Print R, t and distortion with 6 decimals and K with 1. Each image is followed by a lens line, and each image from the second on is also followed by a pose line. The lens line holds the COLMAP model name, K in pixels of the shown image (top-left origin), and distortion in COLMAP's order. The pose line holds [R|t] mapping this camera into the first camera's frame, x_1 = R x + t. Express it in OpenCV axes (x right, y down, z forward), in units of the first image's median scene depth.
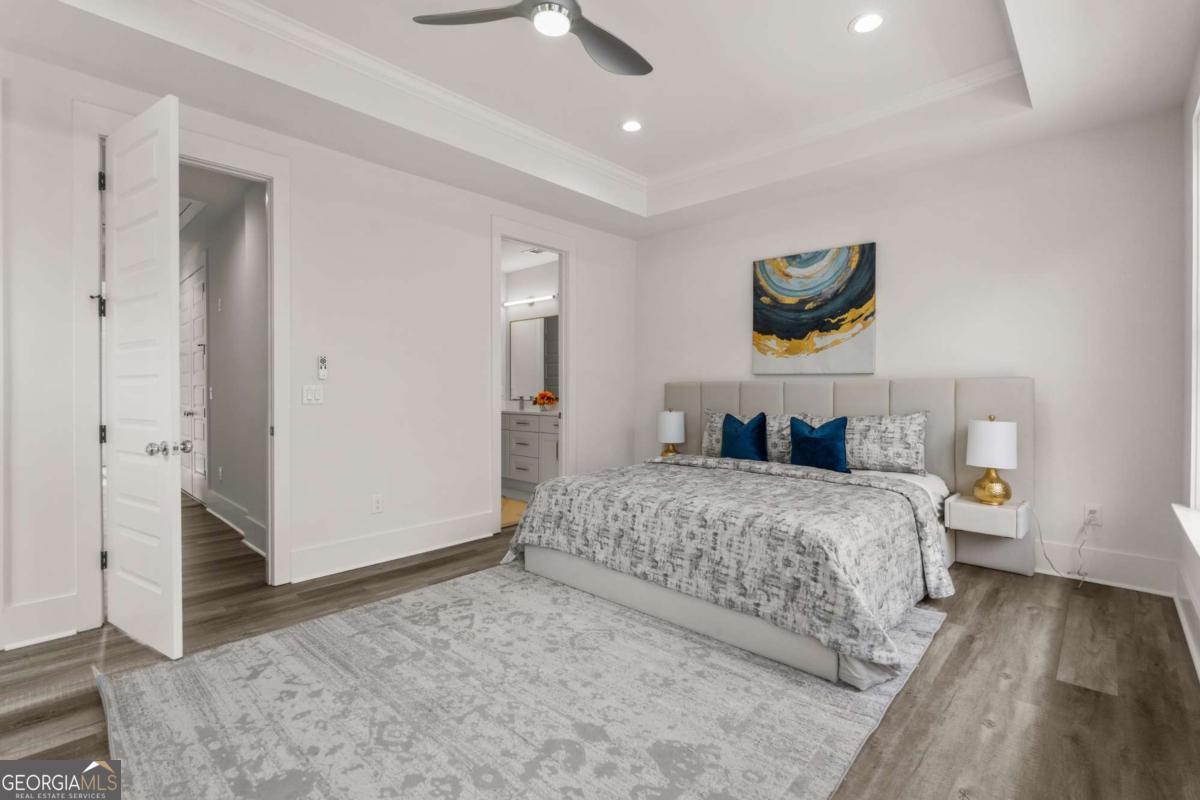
lens RADIAL K [[538.2, 0, 601.9], [0, 538.2, 394.2], [0, 0, 1]] dist [-0.002601, 0.000066]
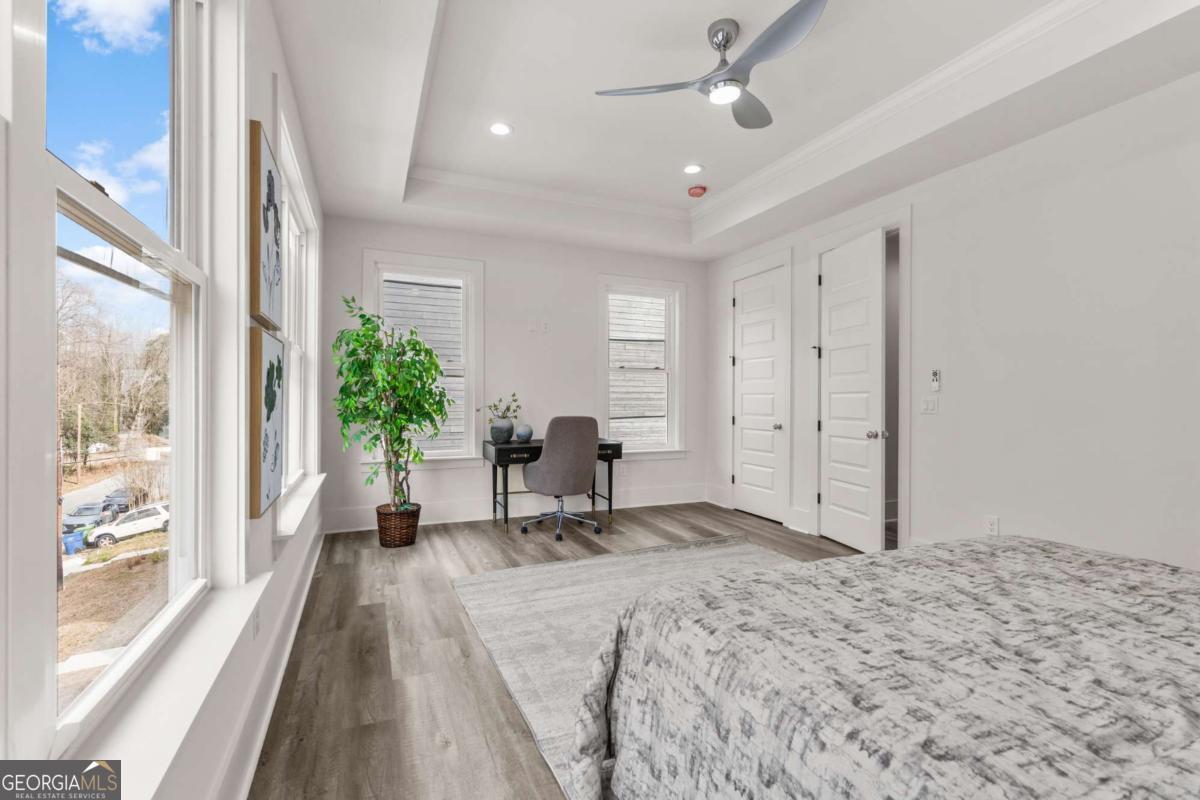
lens RADIAL K [[537.0, 0, 600.0], [0, 537.0, 400.0], [0, 0, 1]] dist [0.000830, 0.000213]
pose [[-0.392228, -0.003817, -0.919860, 0.950087], [-0.011697, 0.999931, 0.000839, -0.002685], [0.919794, 0.011089, -0.392246, 1.029716]]
